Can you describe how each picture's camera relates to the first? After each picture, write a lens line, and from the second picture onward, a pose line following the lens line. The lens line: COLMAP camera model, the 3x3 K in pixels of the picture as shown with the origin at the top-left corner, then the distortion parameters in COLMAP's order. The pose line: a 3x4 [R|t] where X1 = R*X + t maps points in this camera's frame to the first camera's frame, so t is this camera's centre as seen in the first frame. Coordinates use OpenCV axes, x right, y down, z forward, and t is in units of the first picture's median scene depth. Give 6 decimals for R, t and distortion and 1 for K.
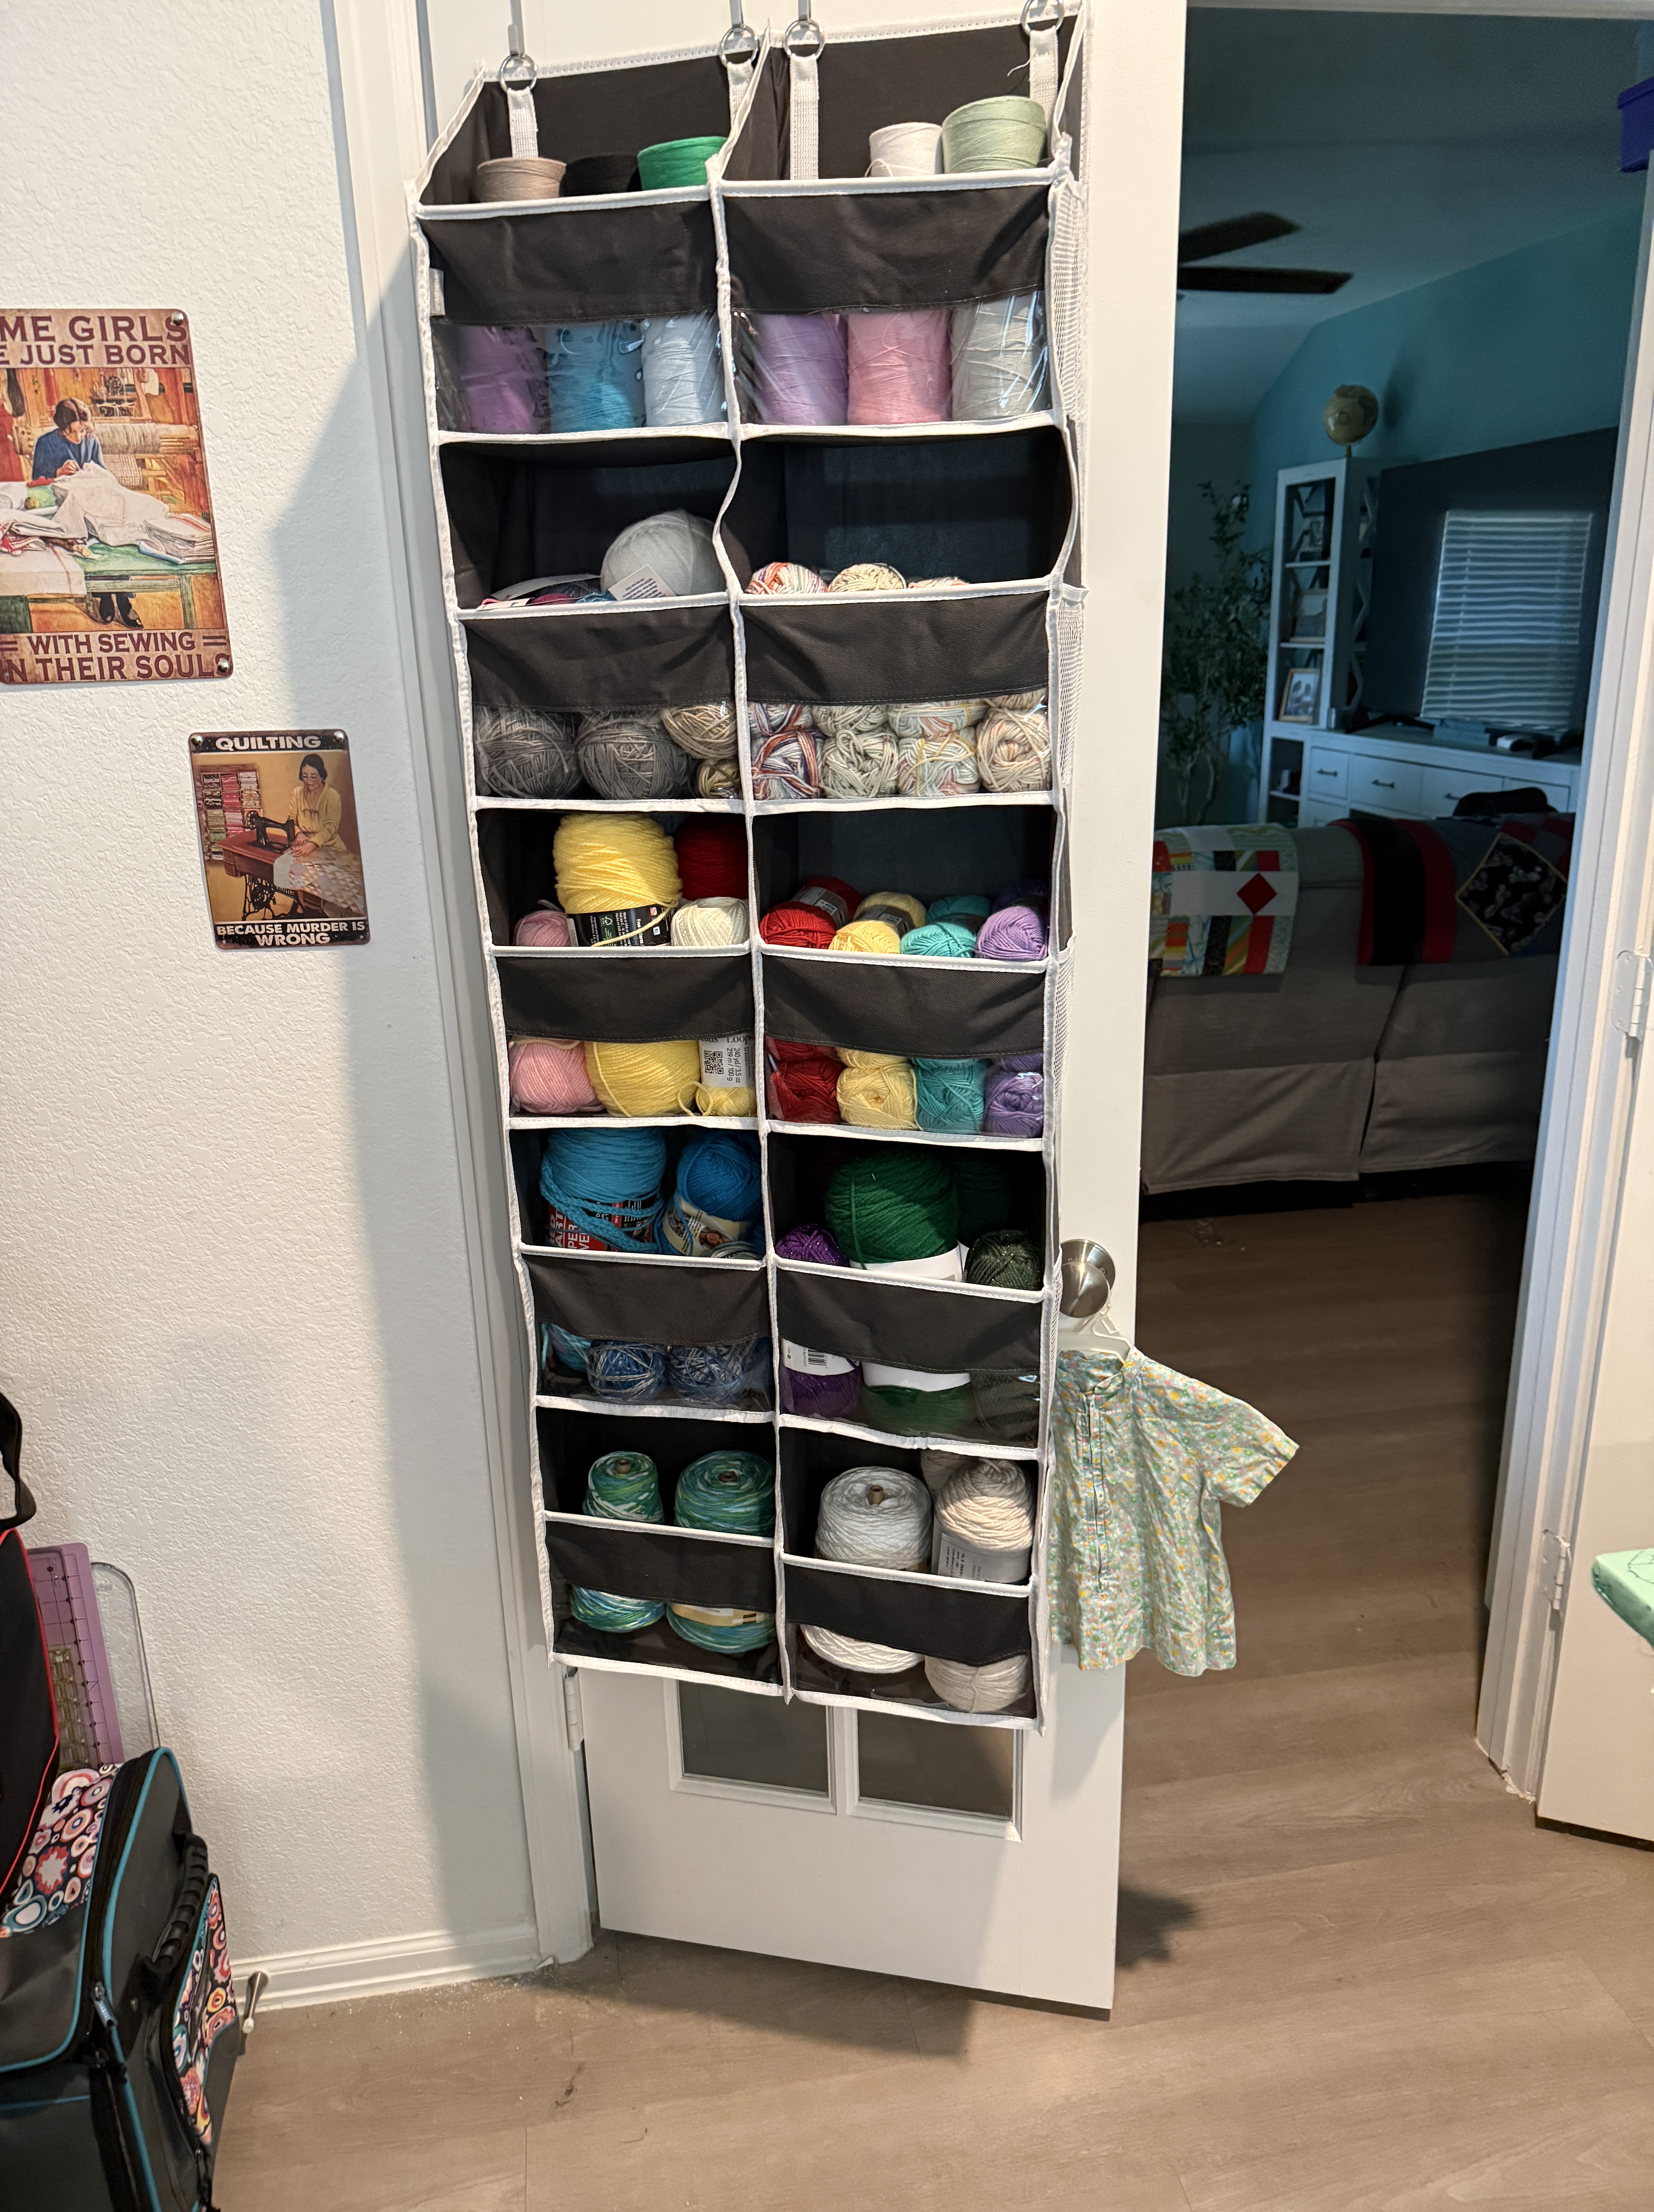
lens RADIAL K [[1594.4, 0, 827.0], [0, 1594.4, 1106.0], [0, 0, 1]] dist [-0.054289, 0.031107]
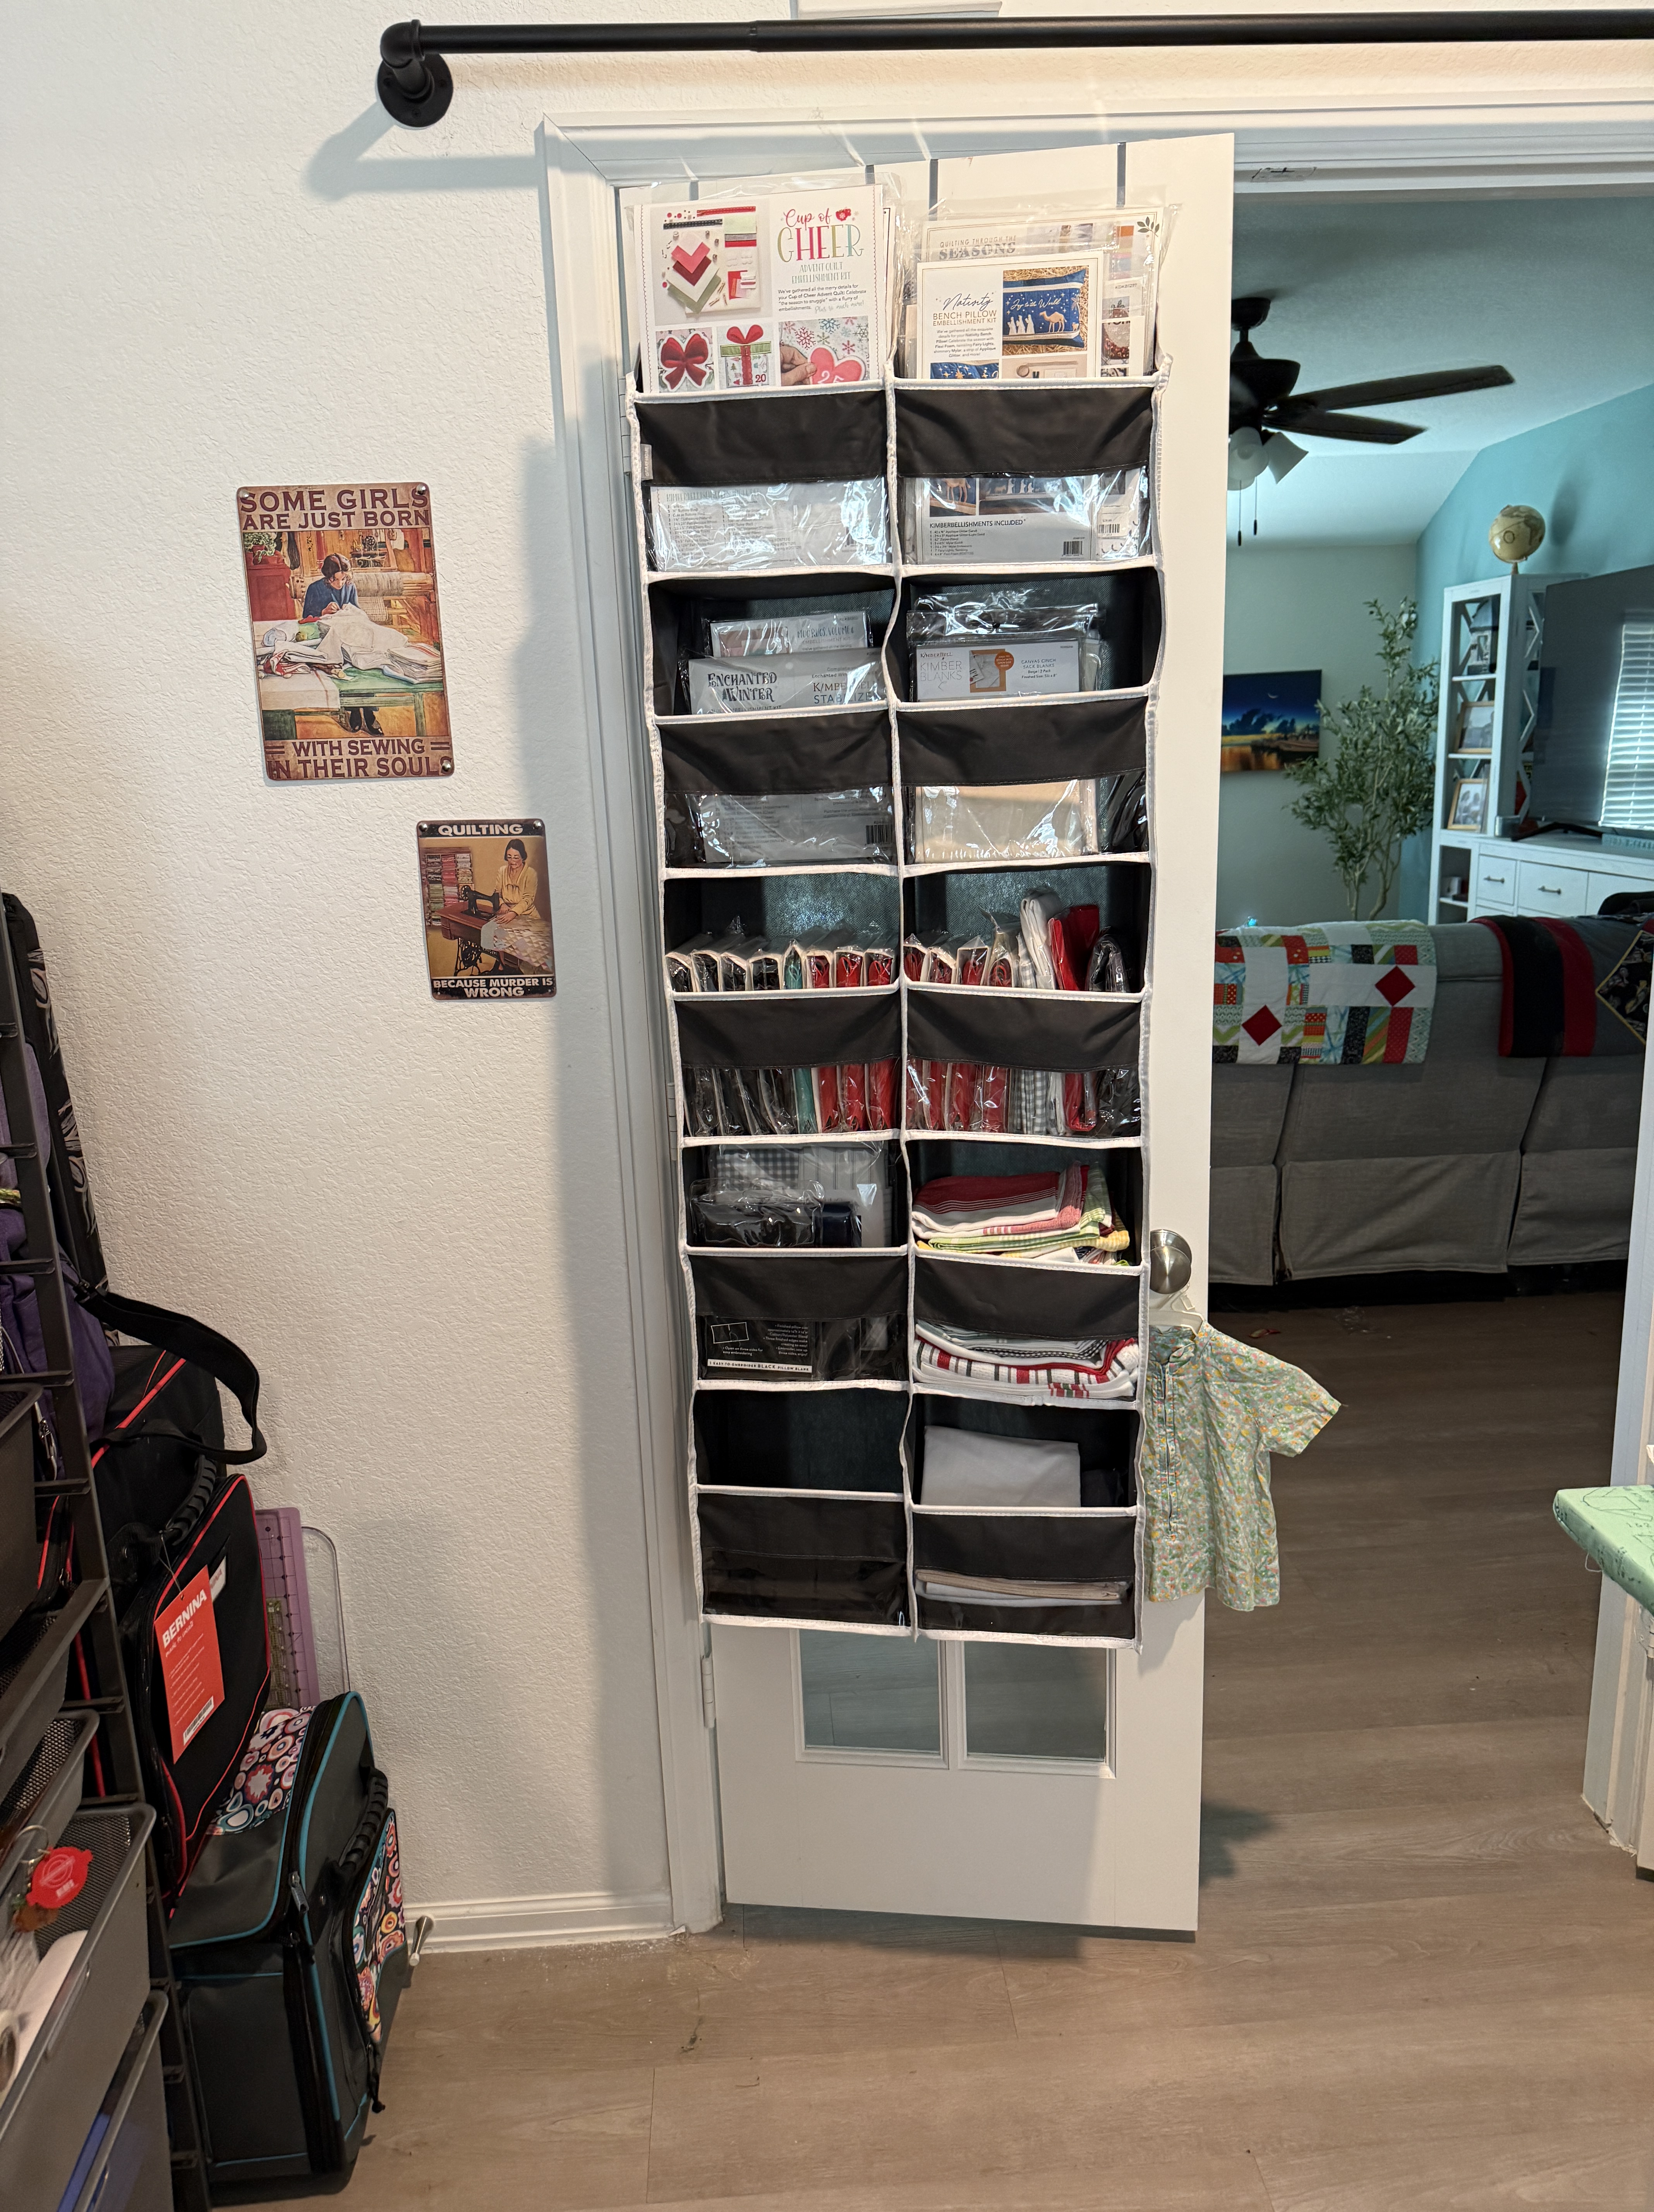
lens RADIAL K [[1605.5, 0, 827.0], [0, 1605.5, 1106.0], [0, 0, 1]] dist [0.021821, -0.143417]
pose [[0.992743, 0.015818, -0.119212, 0.057534], [-0.024824, 0.996916, -0.074446, 0.063879], [0.117667, 0.076865, 0.990074, -0.163412]]
